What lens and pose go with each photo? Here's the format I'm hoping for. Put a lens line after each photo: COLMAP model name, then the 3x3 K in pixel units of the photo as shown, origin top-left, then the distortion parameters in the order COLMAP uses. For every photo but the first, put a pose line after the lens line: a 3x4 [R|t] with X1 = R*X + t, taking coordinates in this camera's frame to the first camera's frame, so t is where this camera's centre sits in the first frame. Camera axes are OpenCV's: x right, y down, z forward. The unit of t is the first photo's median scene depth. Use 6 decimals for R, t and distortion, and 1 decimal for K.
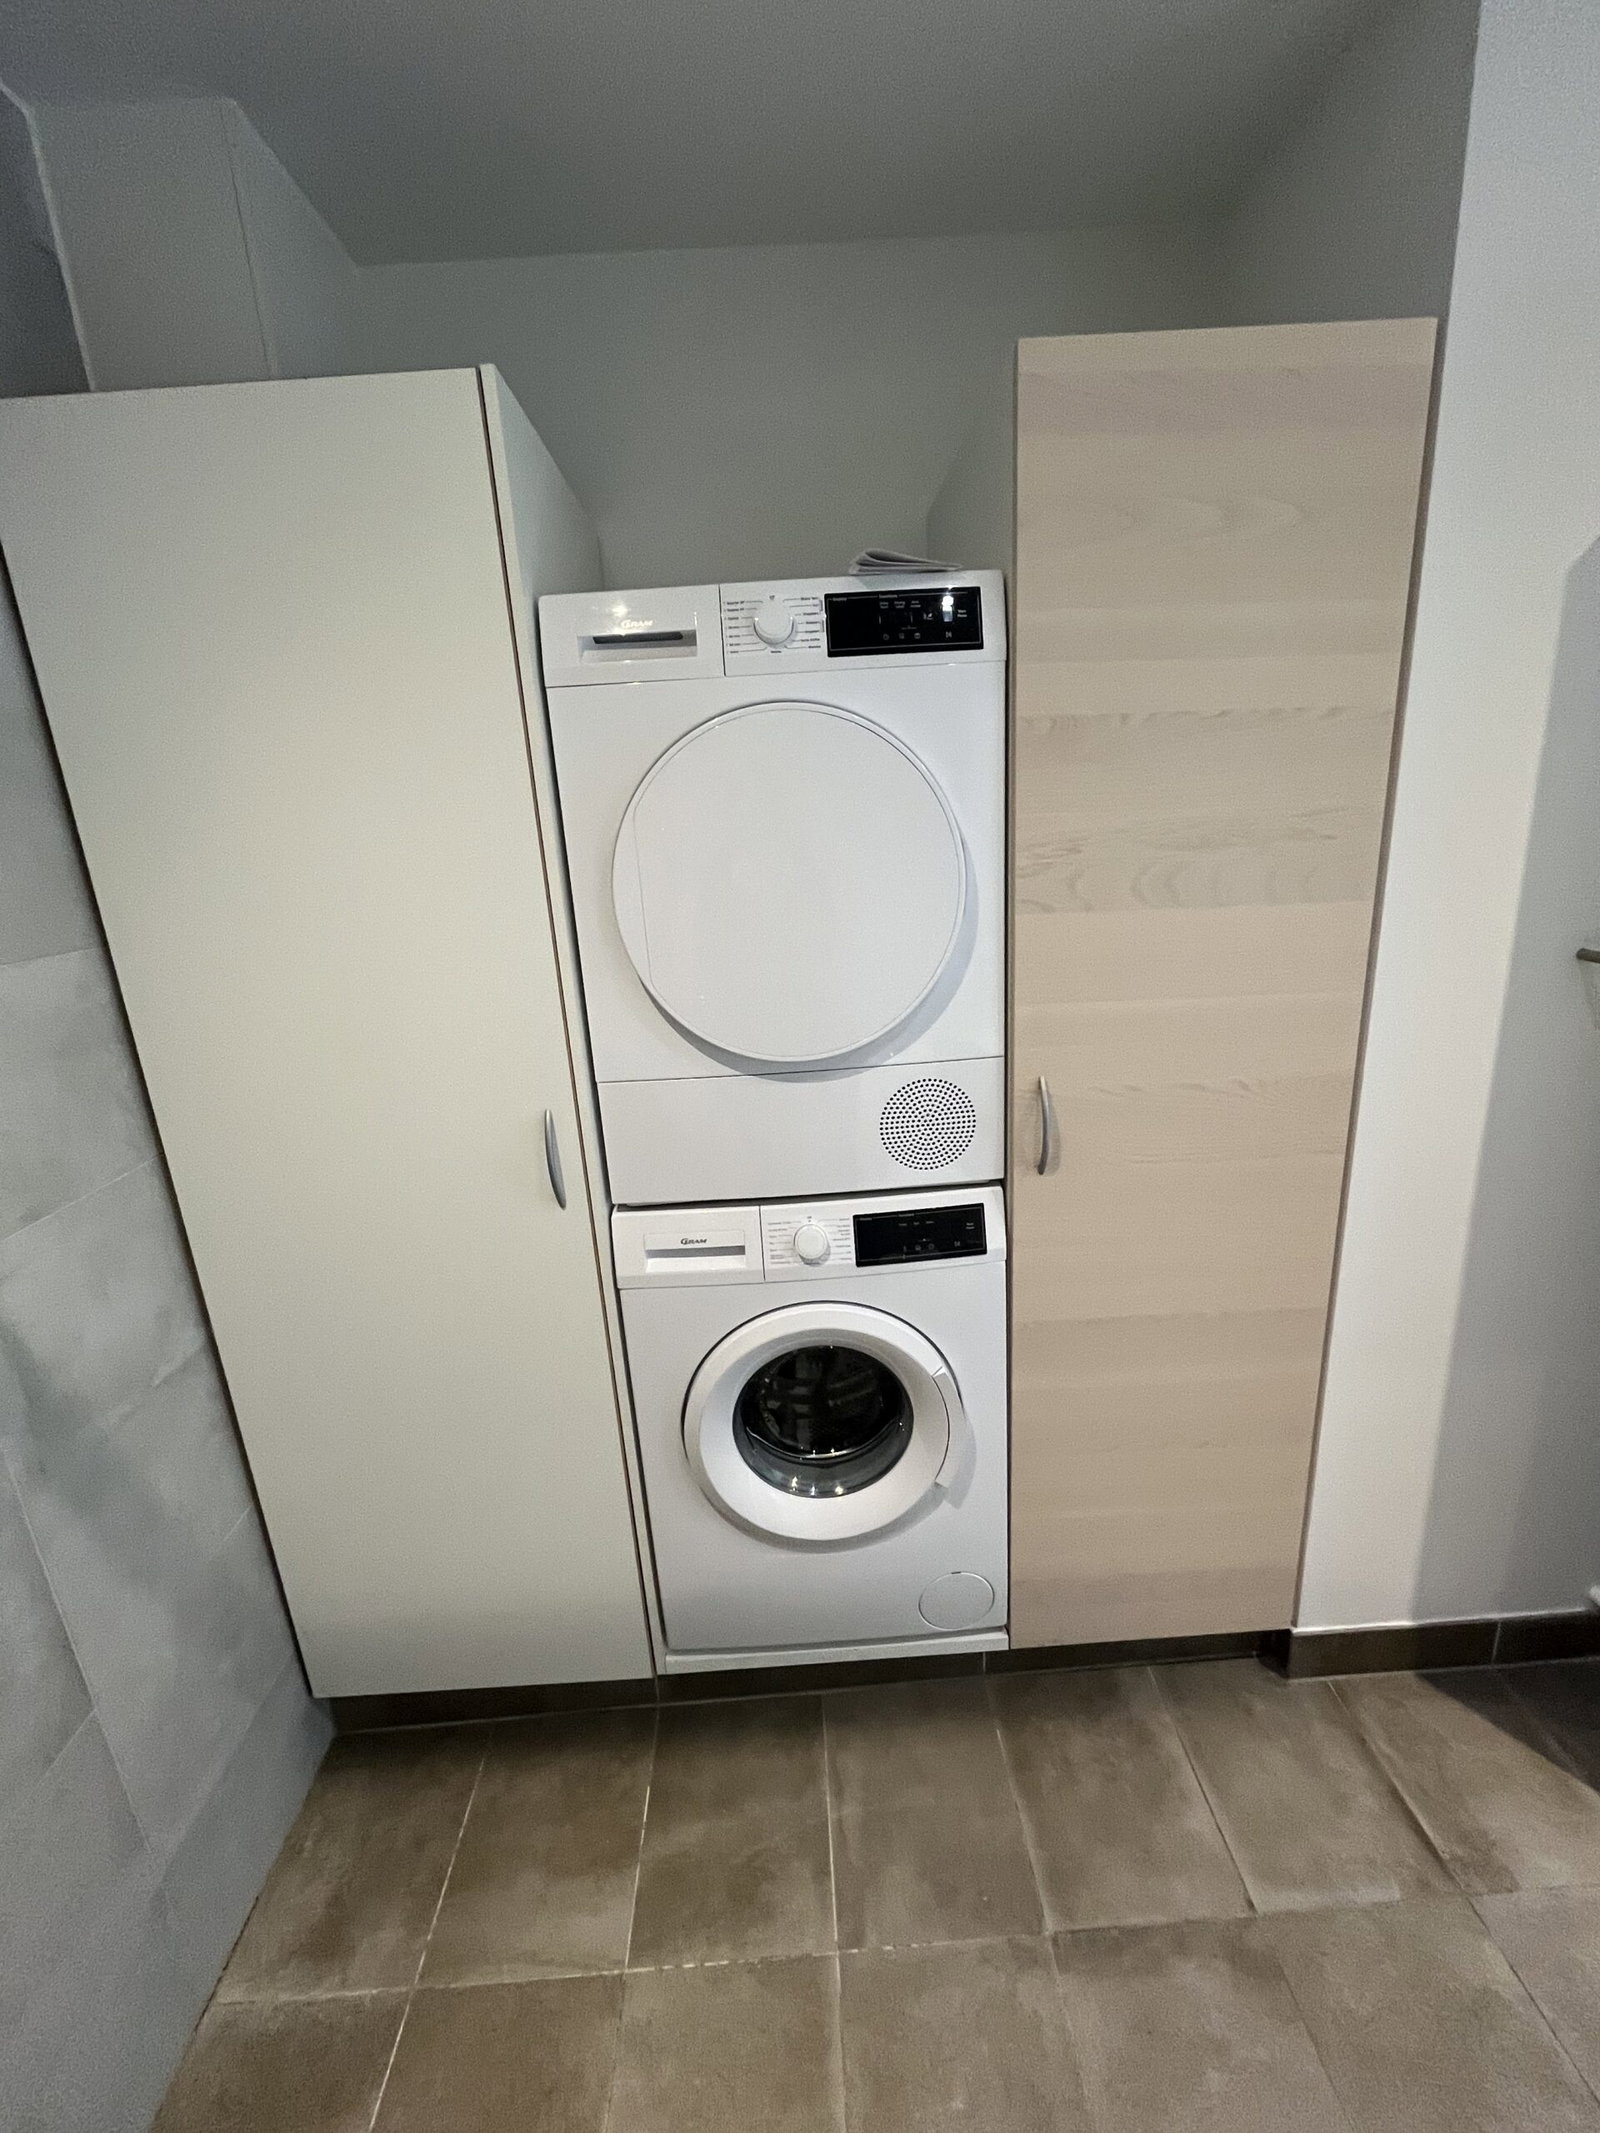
lens RADIAL K [[869.1, 0, 794.7], [0, 869.1, 1063.1], [0, 0, 1]] dist [-0.002935, 0.000045]
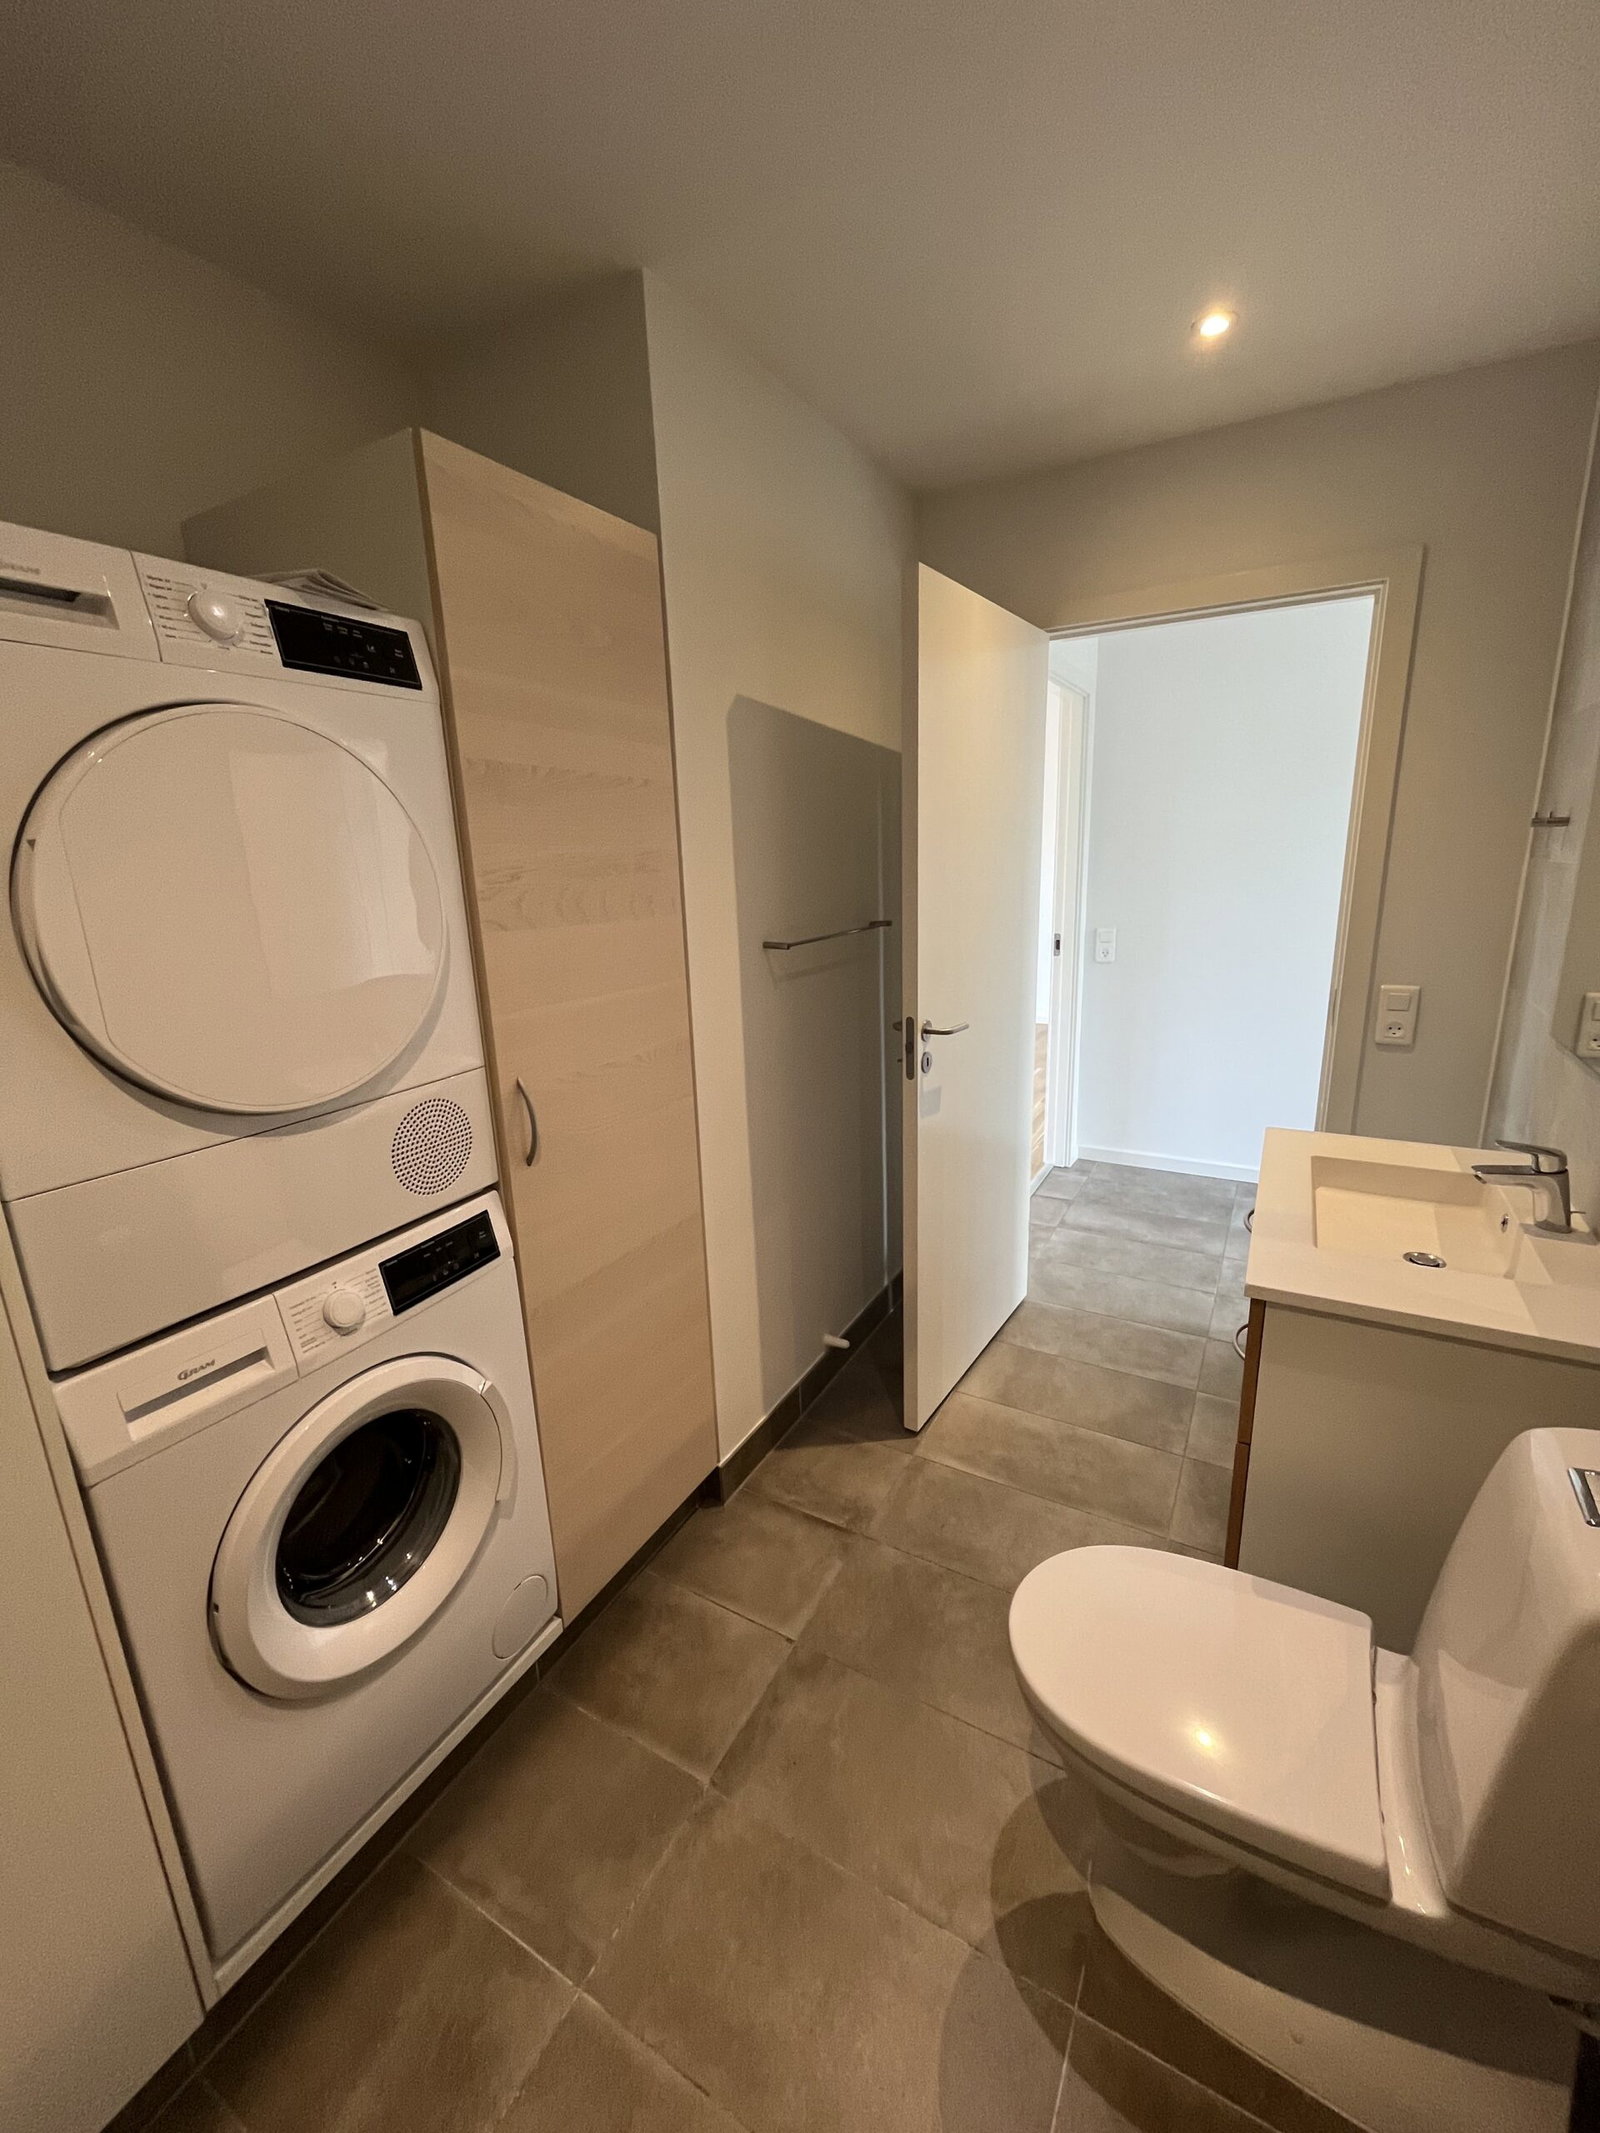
lens RADIAL K [[869.1, 0, 806.6], [0, 869.1, 1057.8], [0, 0, 1]] dist [-0.002935, 0.000045]
pose [[0.510996, -0.158611, 0.844823, -0.461519], [0.227677, 0.972701, 0.044908, 0.024458], [-0.828883, 0.169399, 0.533158, 0.093186]]
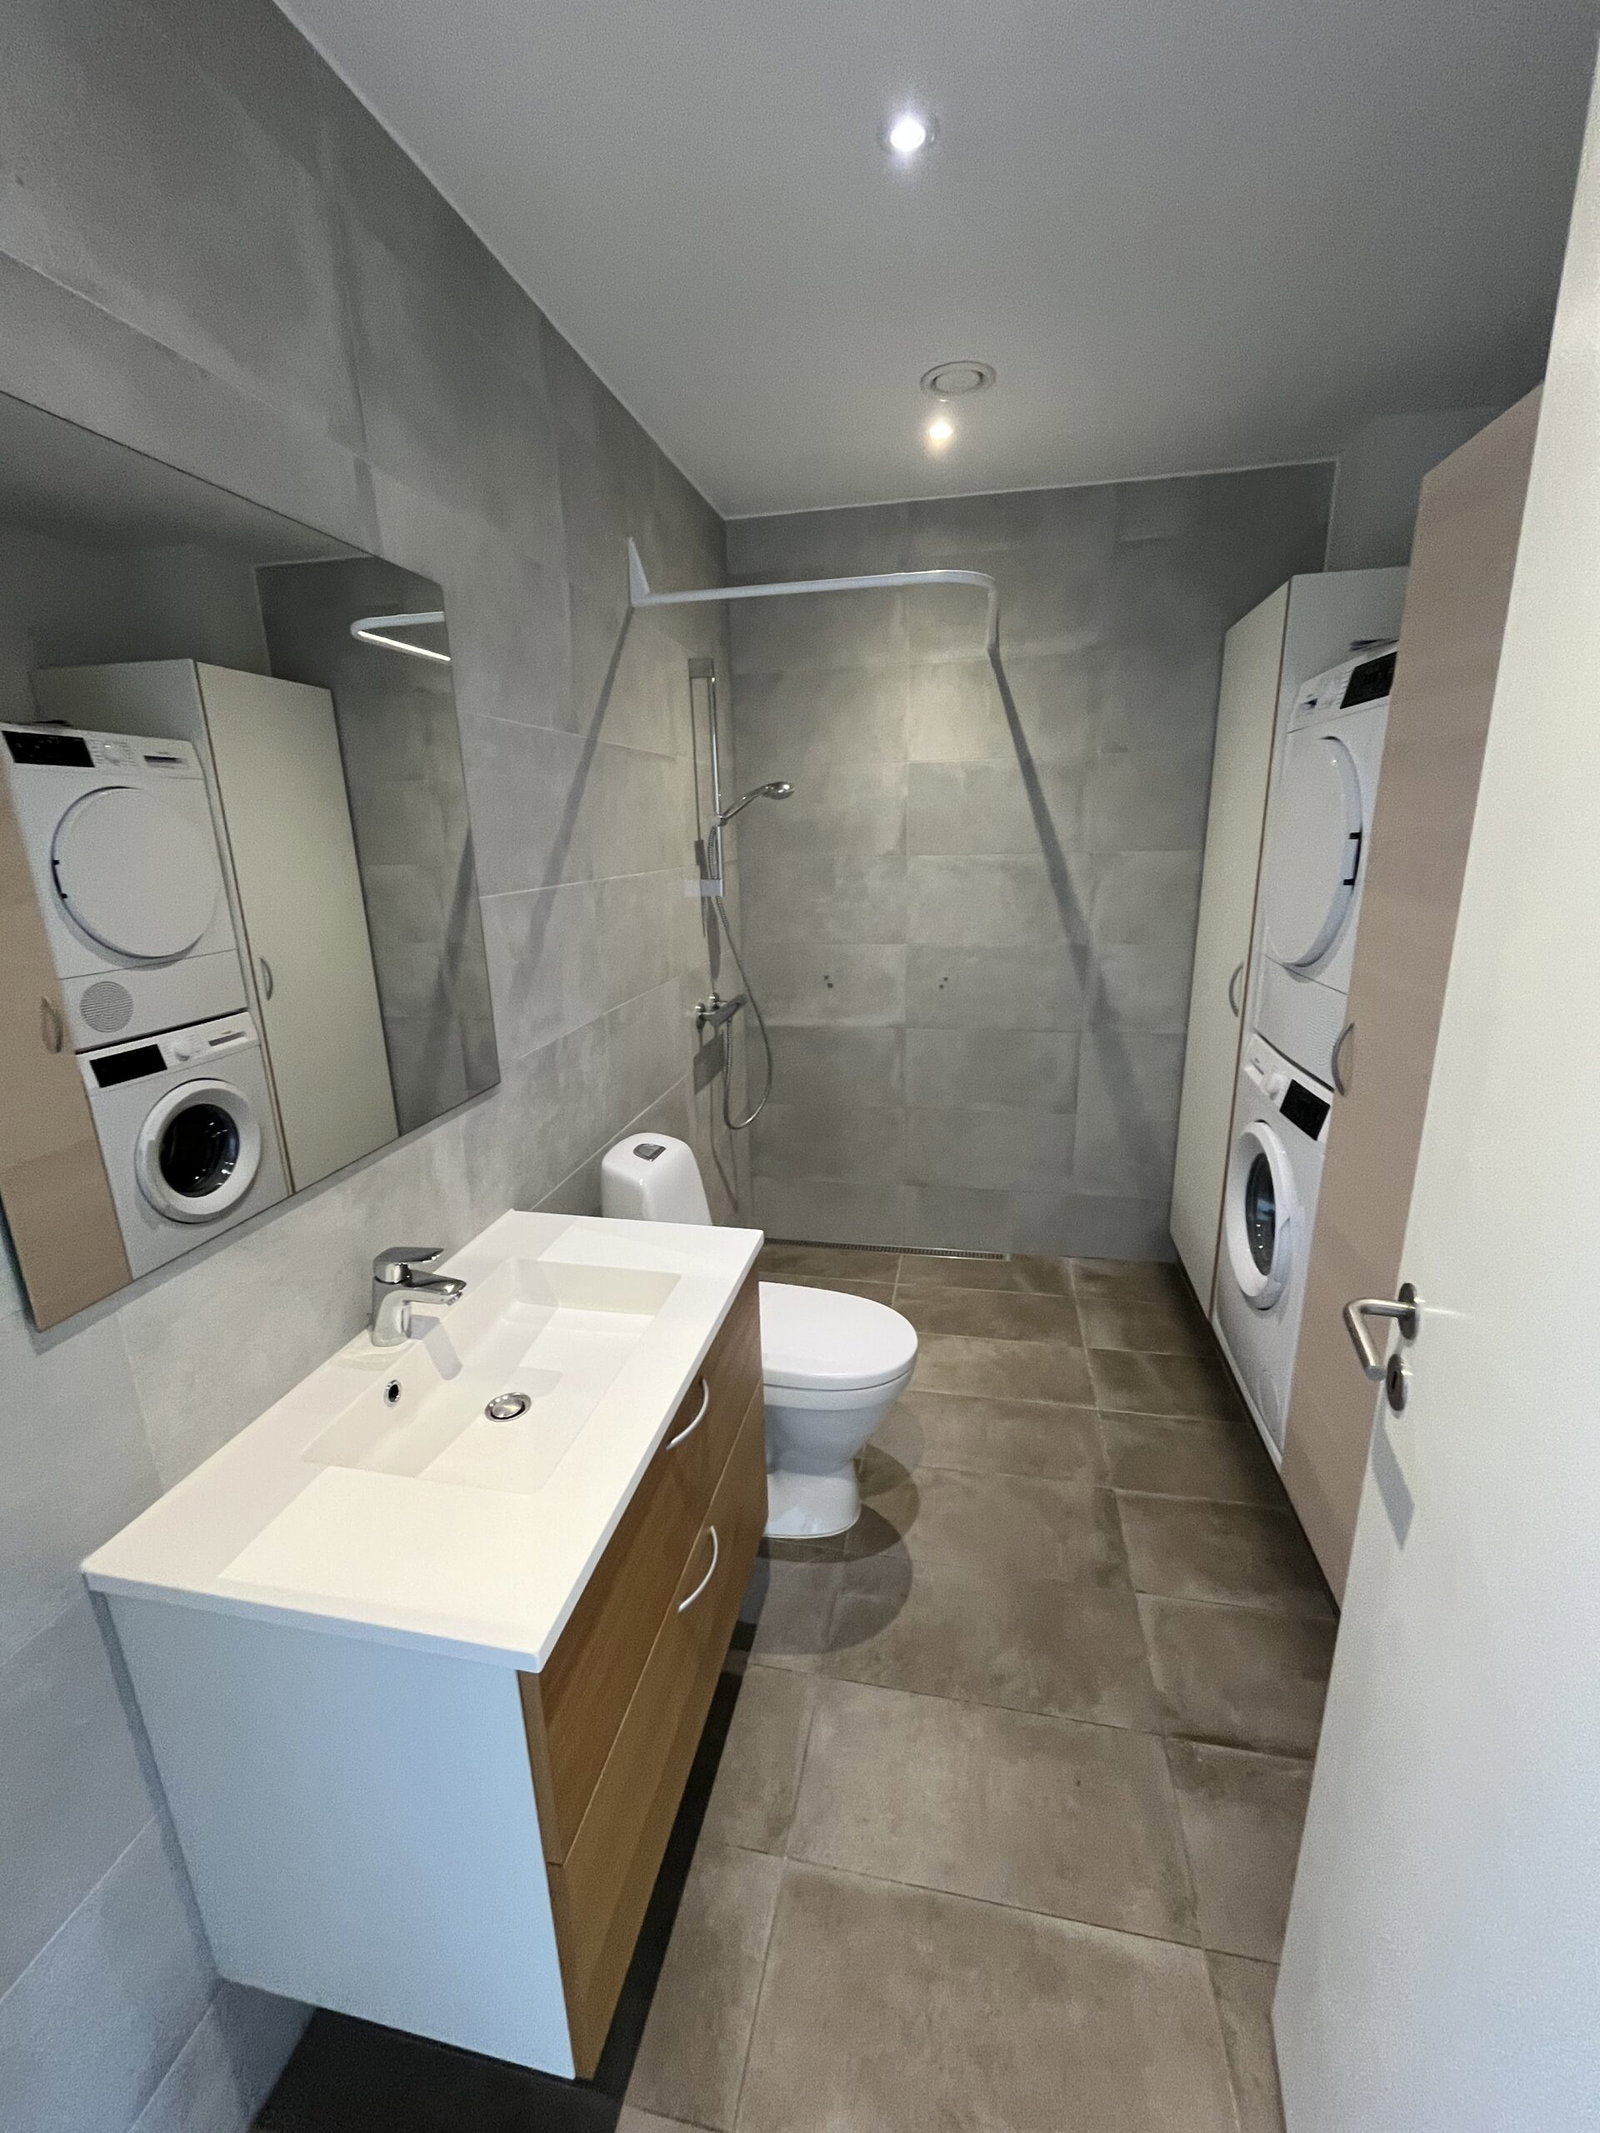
lens RADIAL K [[869.1, 0, 799.5], [0, 869.1, 1068.3], [0, 0, 1]] dist [-0.002935, 0.000045]
pose [[-0.224813, 0.327241, -0.917808, 1.664487], [-0.218871, 0.900891, 0.374821, -0.220473], [0.949502, 0.285146, -0.130908, 0.399547]]
